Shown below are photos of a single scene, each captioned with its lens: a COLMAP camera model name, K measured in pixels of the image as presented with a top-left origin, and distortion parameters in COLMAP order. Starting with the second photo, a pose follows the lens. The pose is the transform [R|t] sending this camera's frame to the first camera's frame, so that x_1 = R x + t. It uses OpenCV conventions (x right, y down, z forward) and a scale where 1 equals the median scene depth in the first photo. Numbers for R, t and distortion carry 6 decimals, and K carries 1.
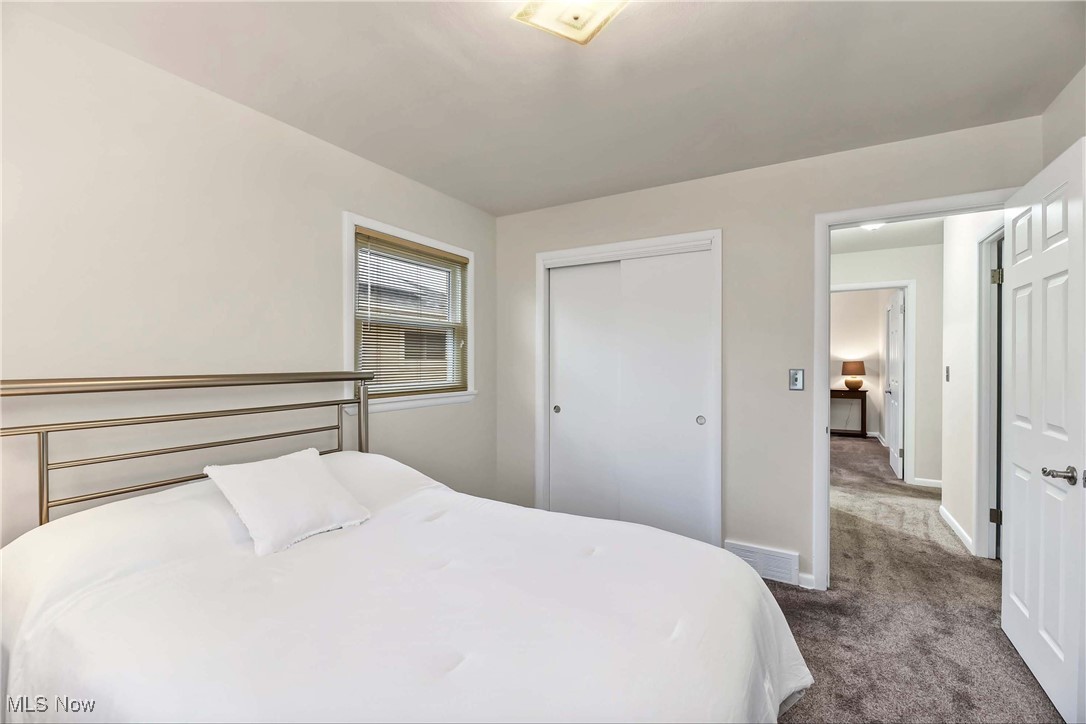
lens RADIAL K [[459.1, 0, 542.6], [0, 459.1, 367.3], [0, 0, 1]] dist [-0.002025, -0.000722]
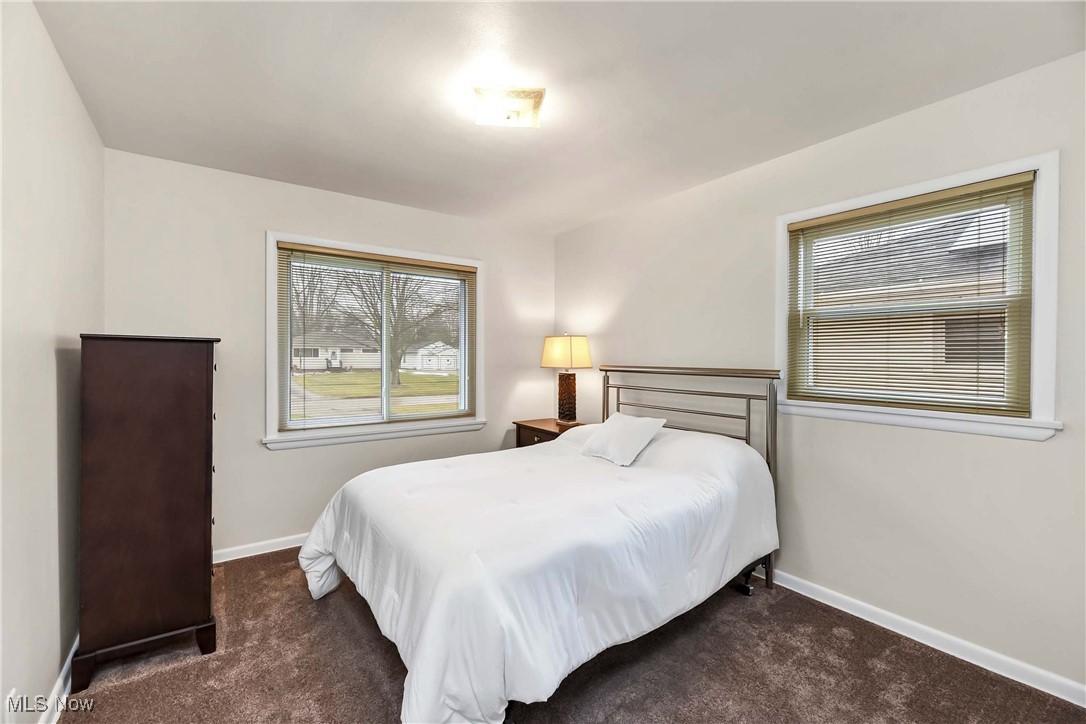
lens RADIAL K [[459.1, 0, 542.6], [0, 459.1, 367.3], [0, 0, 1]] dist [-0.002025, -0.000722]
pose [[-0.402281, 0.022550, -0.915238, 0.741015], [-0.015657, 0.999381, 0.031505, -0.022109], [0.915382, 0.027003, -0.401679, 0.916584]]
